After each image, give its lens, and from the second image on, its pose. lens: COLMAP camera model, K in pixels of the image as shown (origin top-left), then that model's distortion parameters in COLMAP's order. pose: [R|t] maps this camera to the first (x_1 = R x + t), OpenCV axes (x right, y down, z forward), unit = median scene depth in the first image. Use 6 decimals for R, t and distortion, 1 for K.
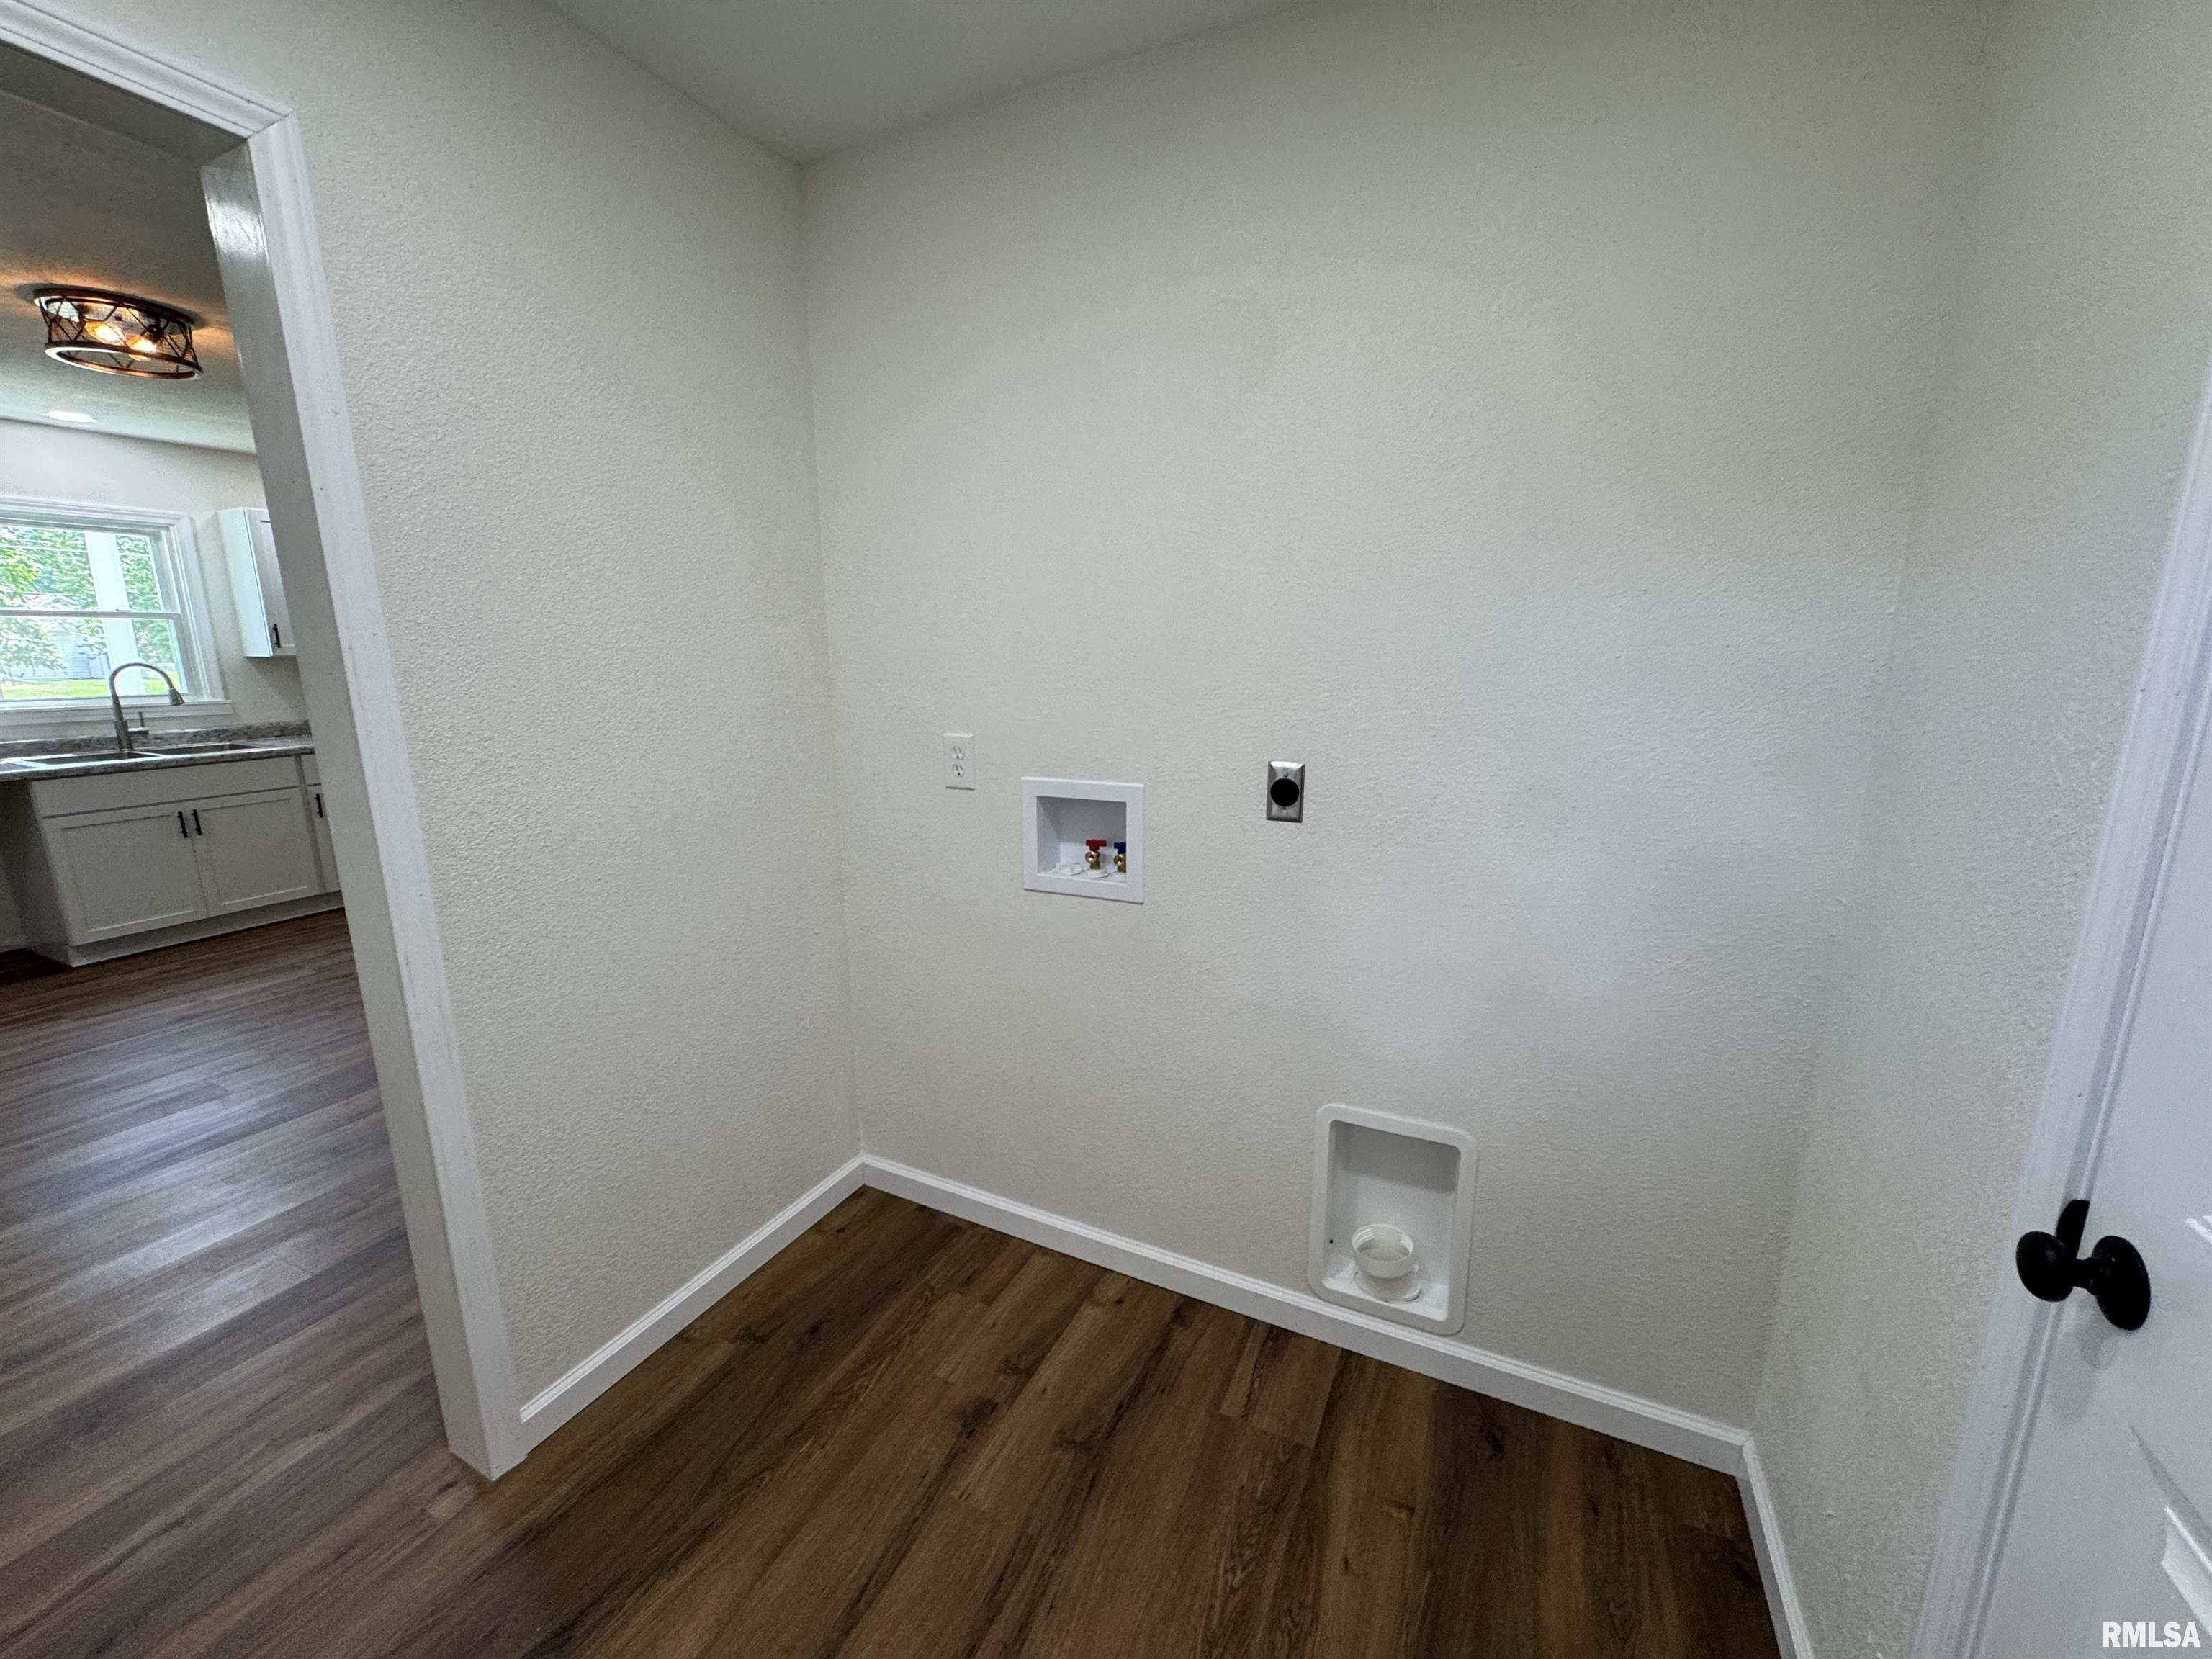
lens RADIAL K [[884.1, 0, 1101.3], [0, 884.1, 824.5], [0, 0, 1]] dist [-0.001164, 0.000407]
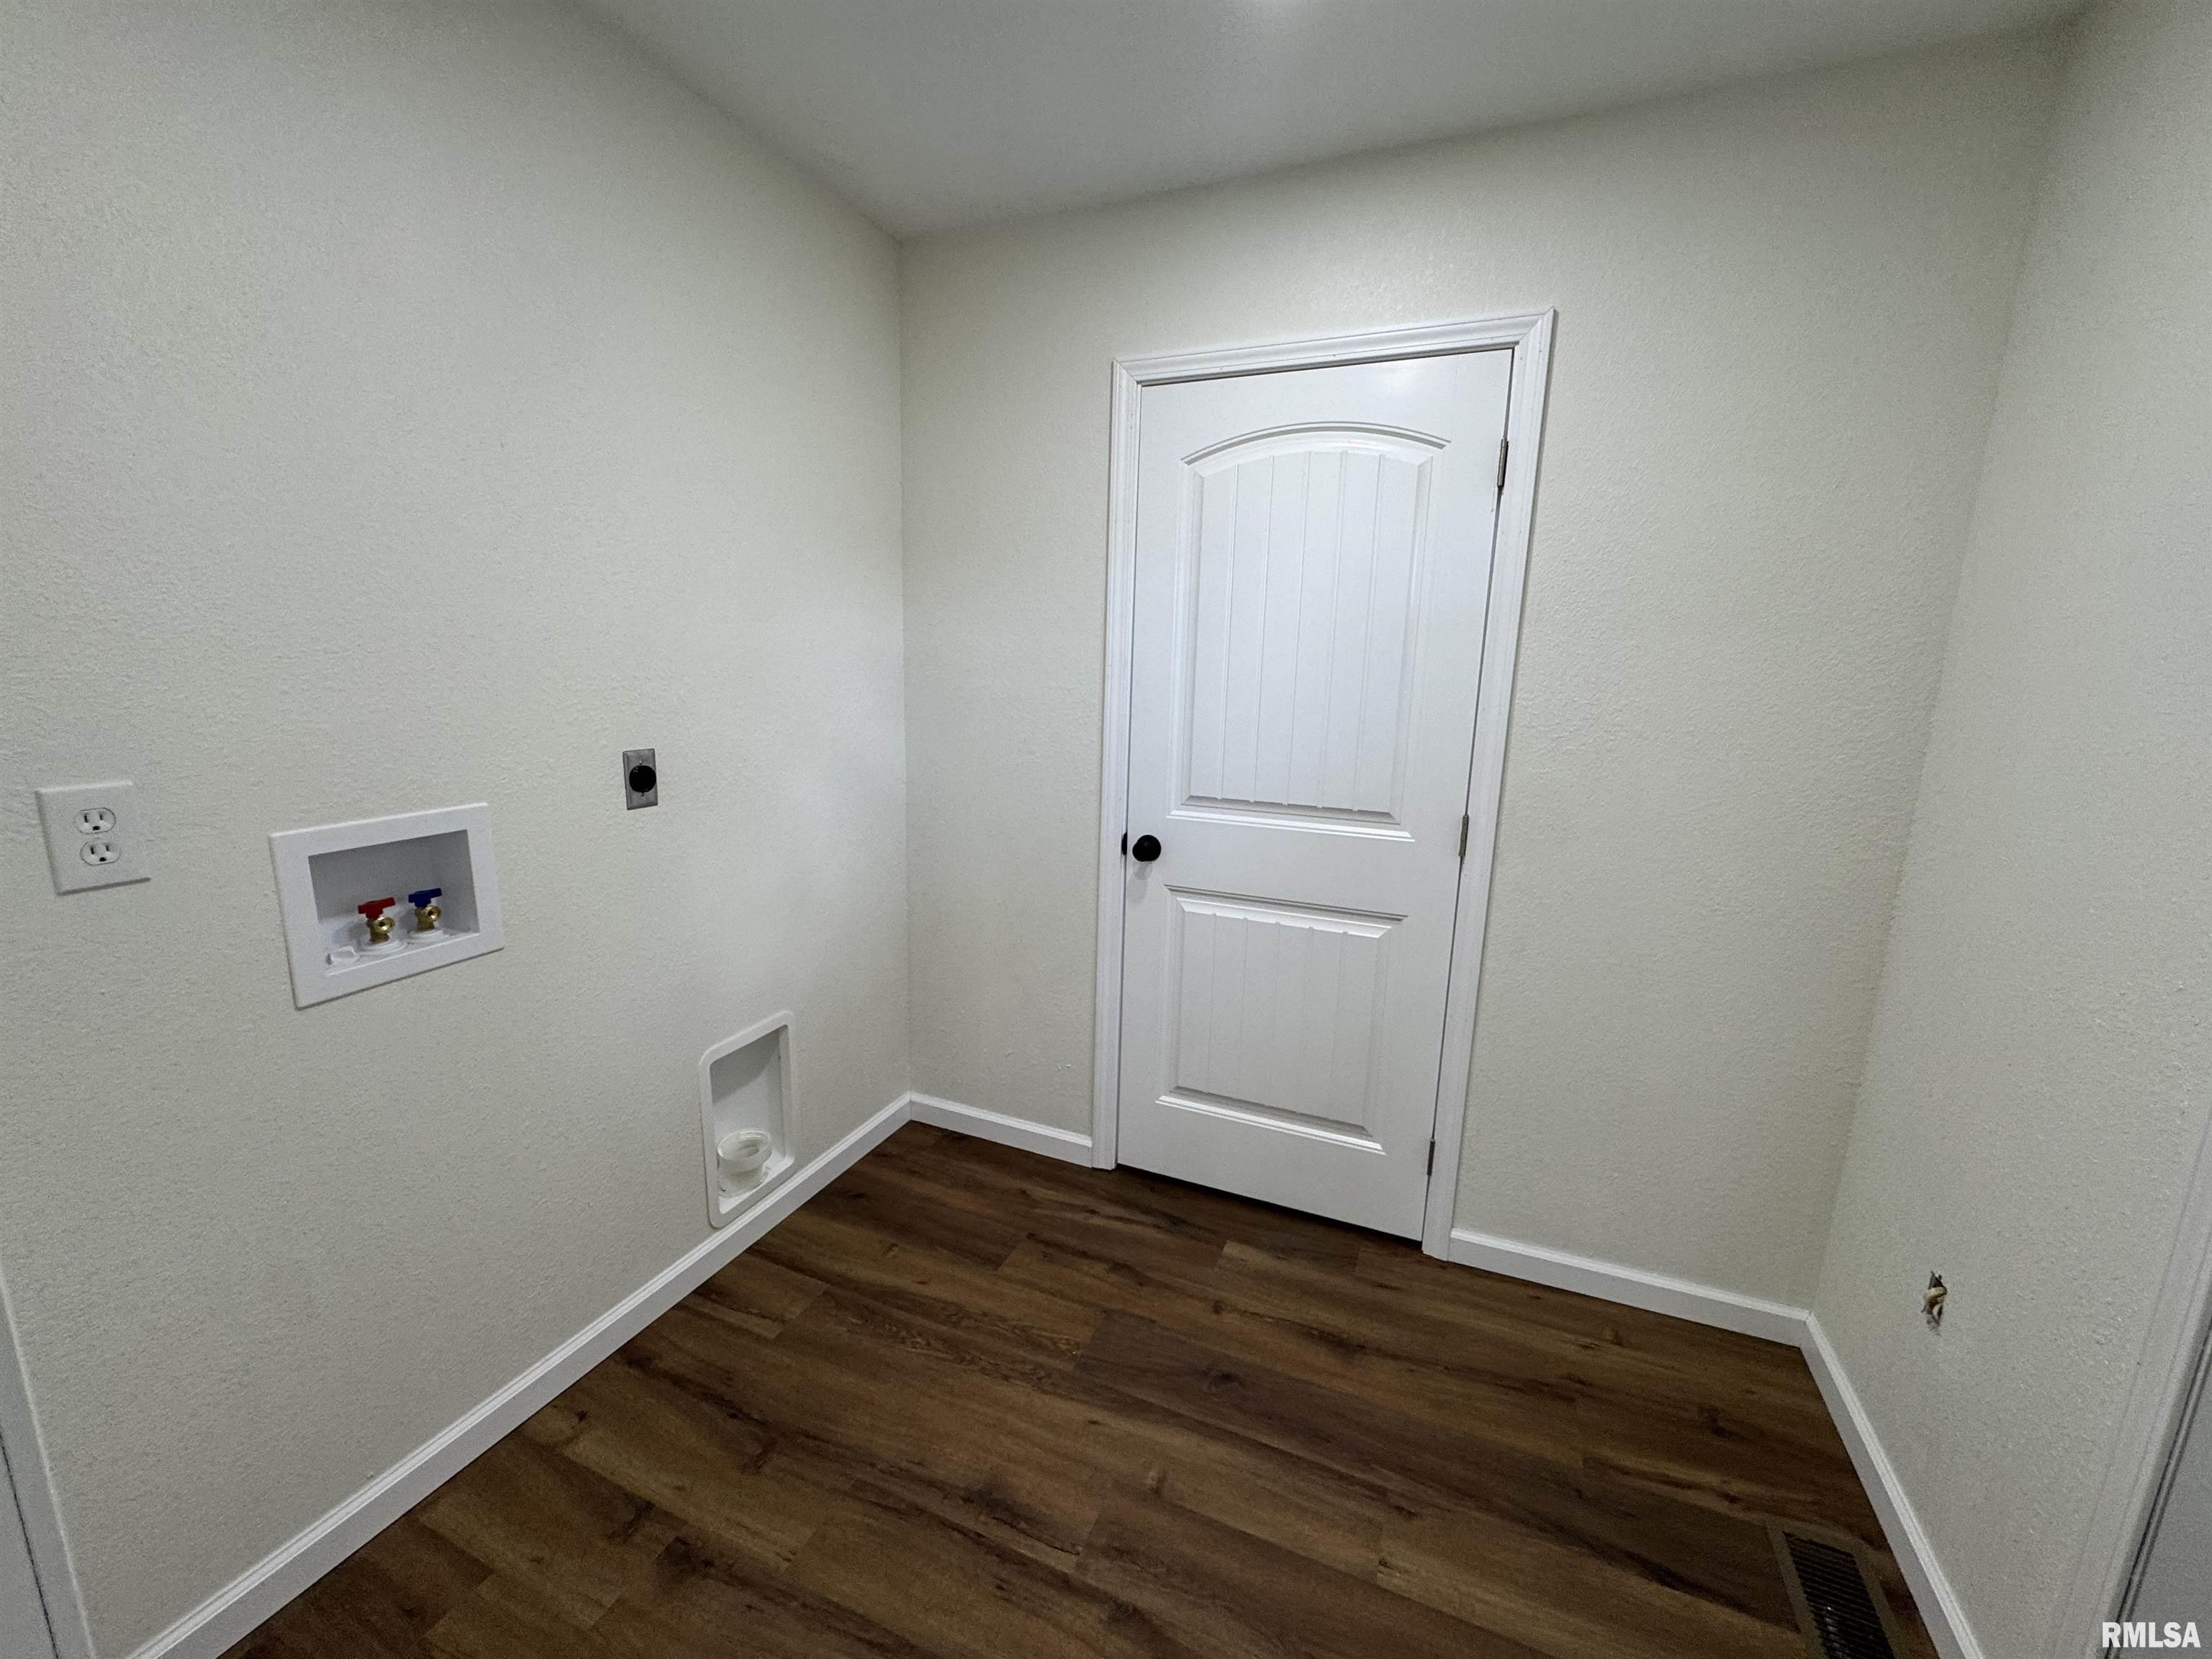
lens RADIAL K [[875.6, 0, 1101.2], [0, 875.6, 829.0], [0, 0, 1]] dist [0.001810, 0.000080]
pose [[-0.039088, -0.193262, 0.980368, -0.751139], [0.174484, 0.964724, 0.197135, -0.080527], [-0.983884, 0.178764, -0.003988, 0.446073]]
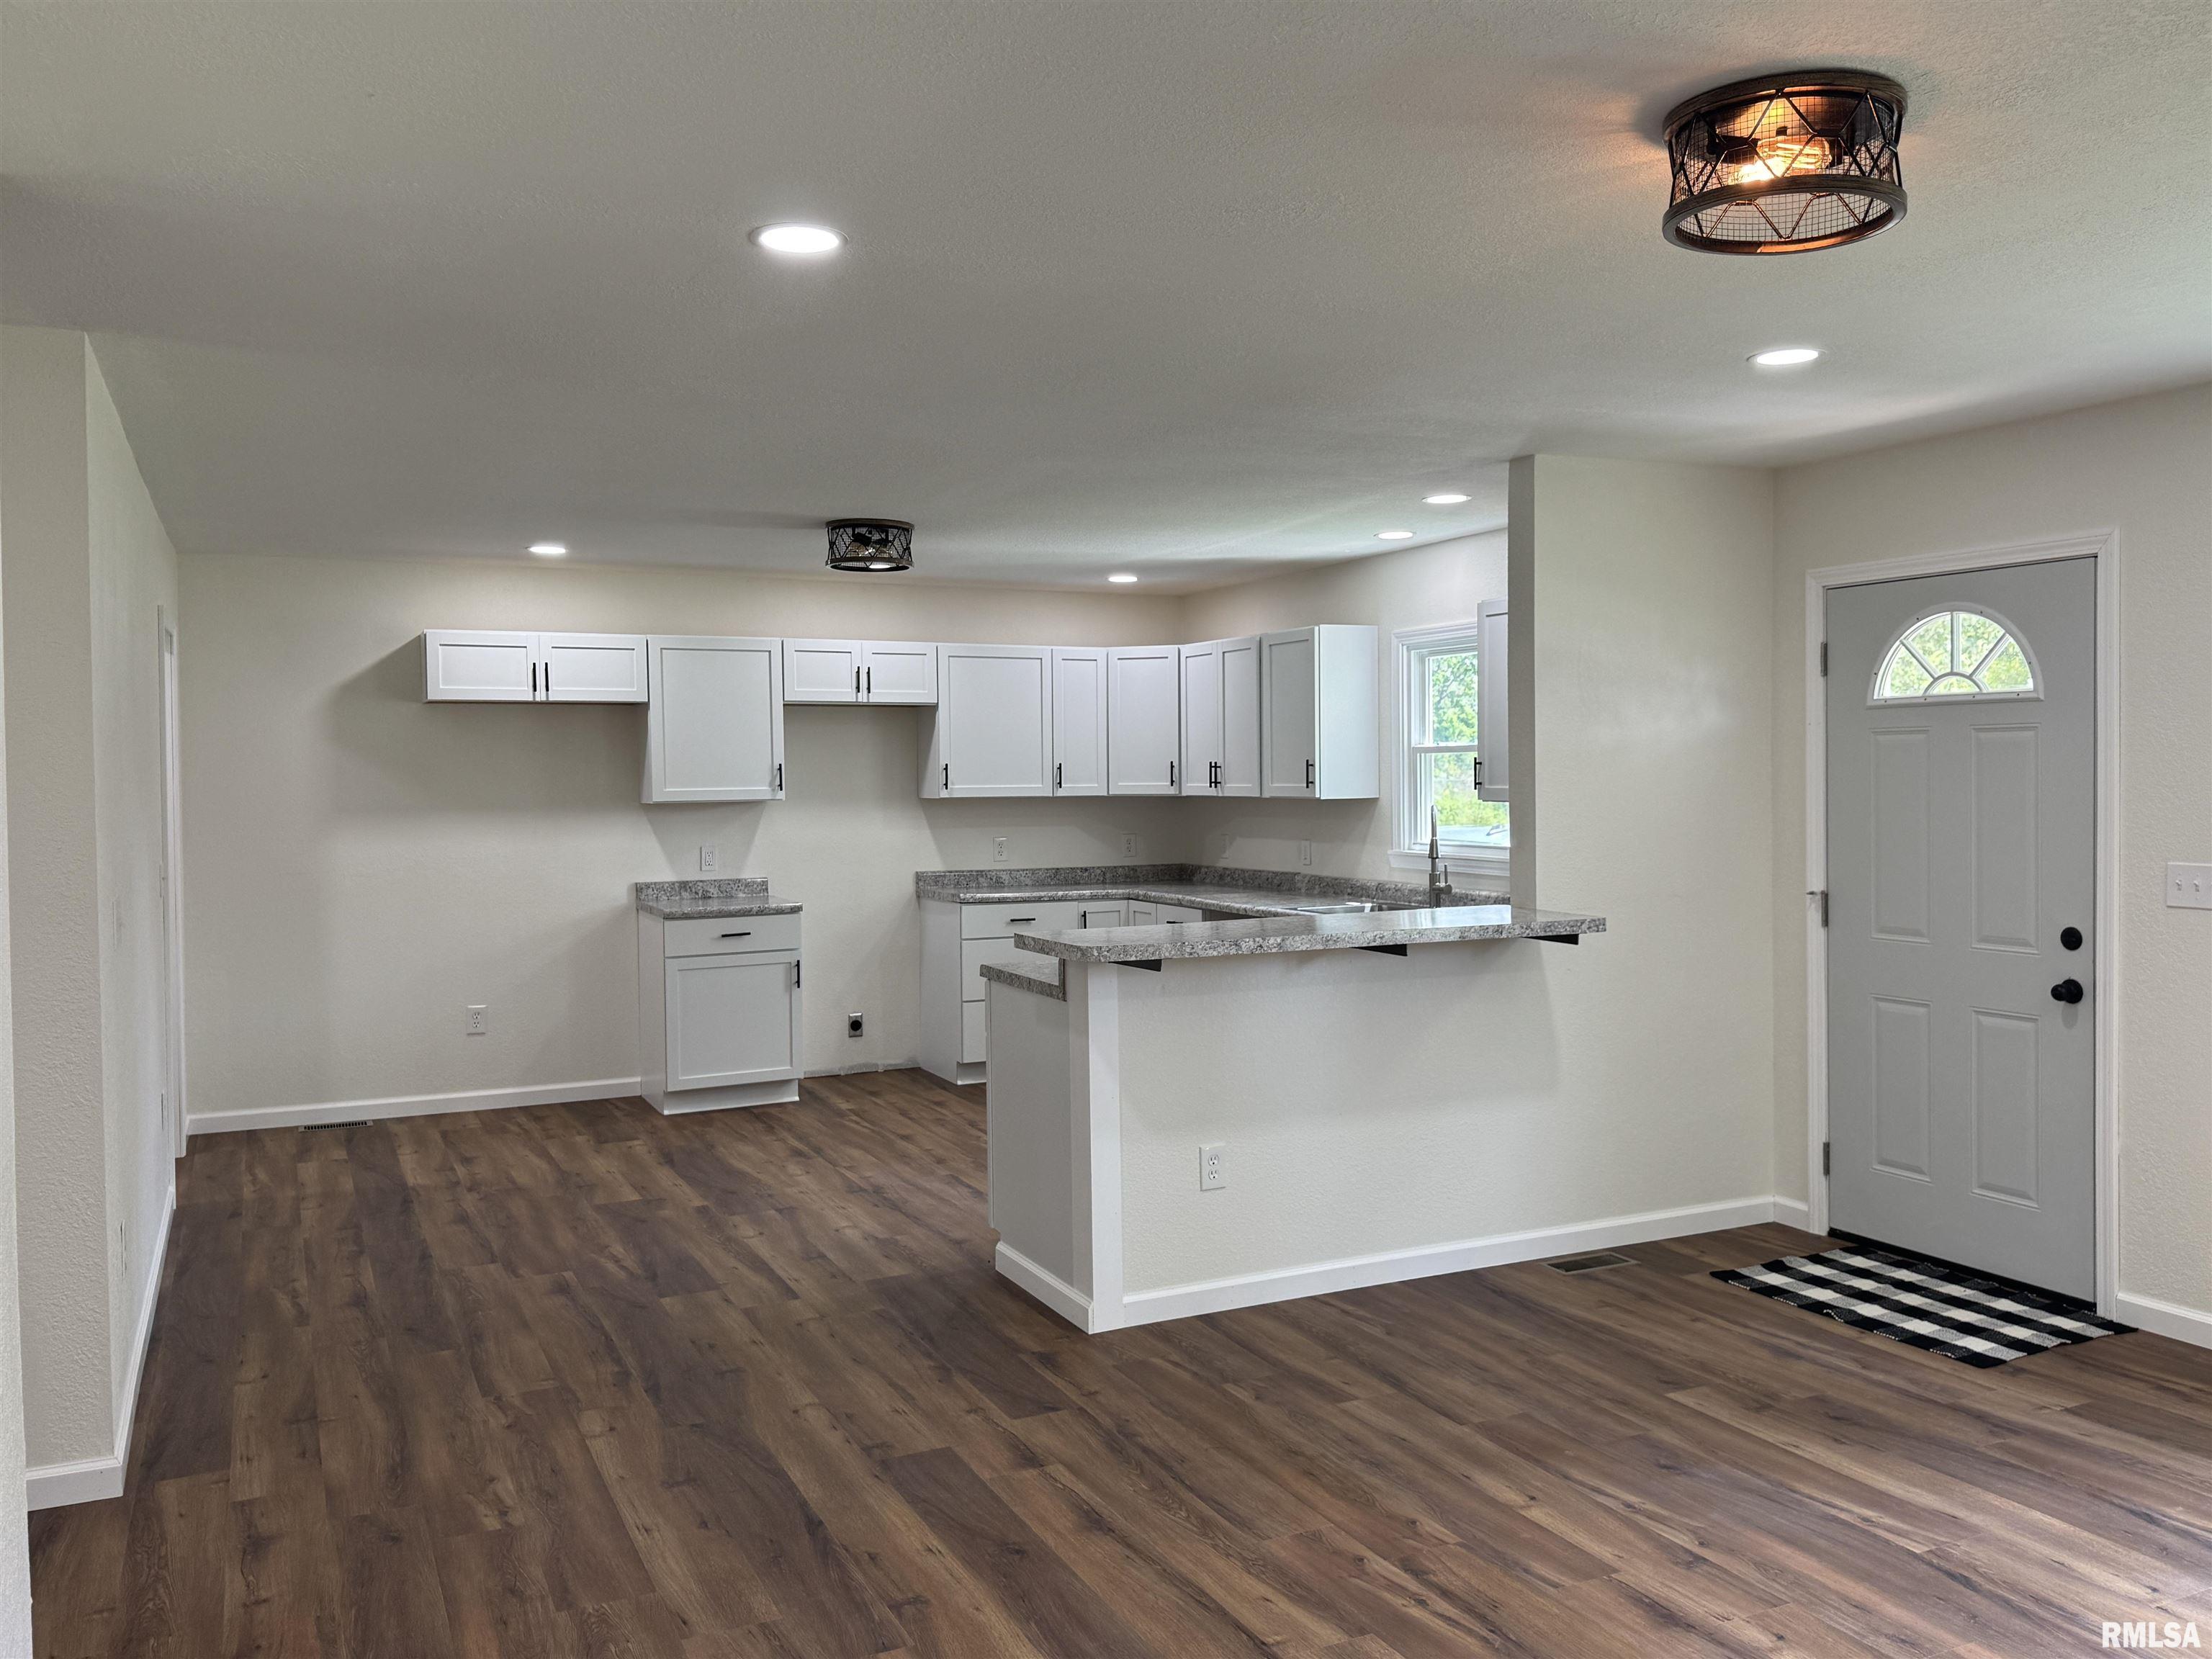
lens RADIAL K [[1749.8, 0, 1116.1], [0, 1749.8, 821.7], [0, 0, 1]] dist [0.151213, -0.286416]
pose [[-0.620696, 0.031588, -0.783415, 0.868744], [-0.147758, 0.976572, 0.156444, -0.881699], [0.770003, 0.212861, -0.601486, 4.078600]]
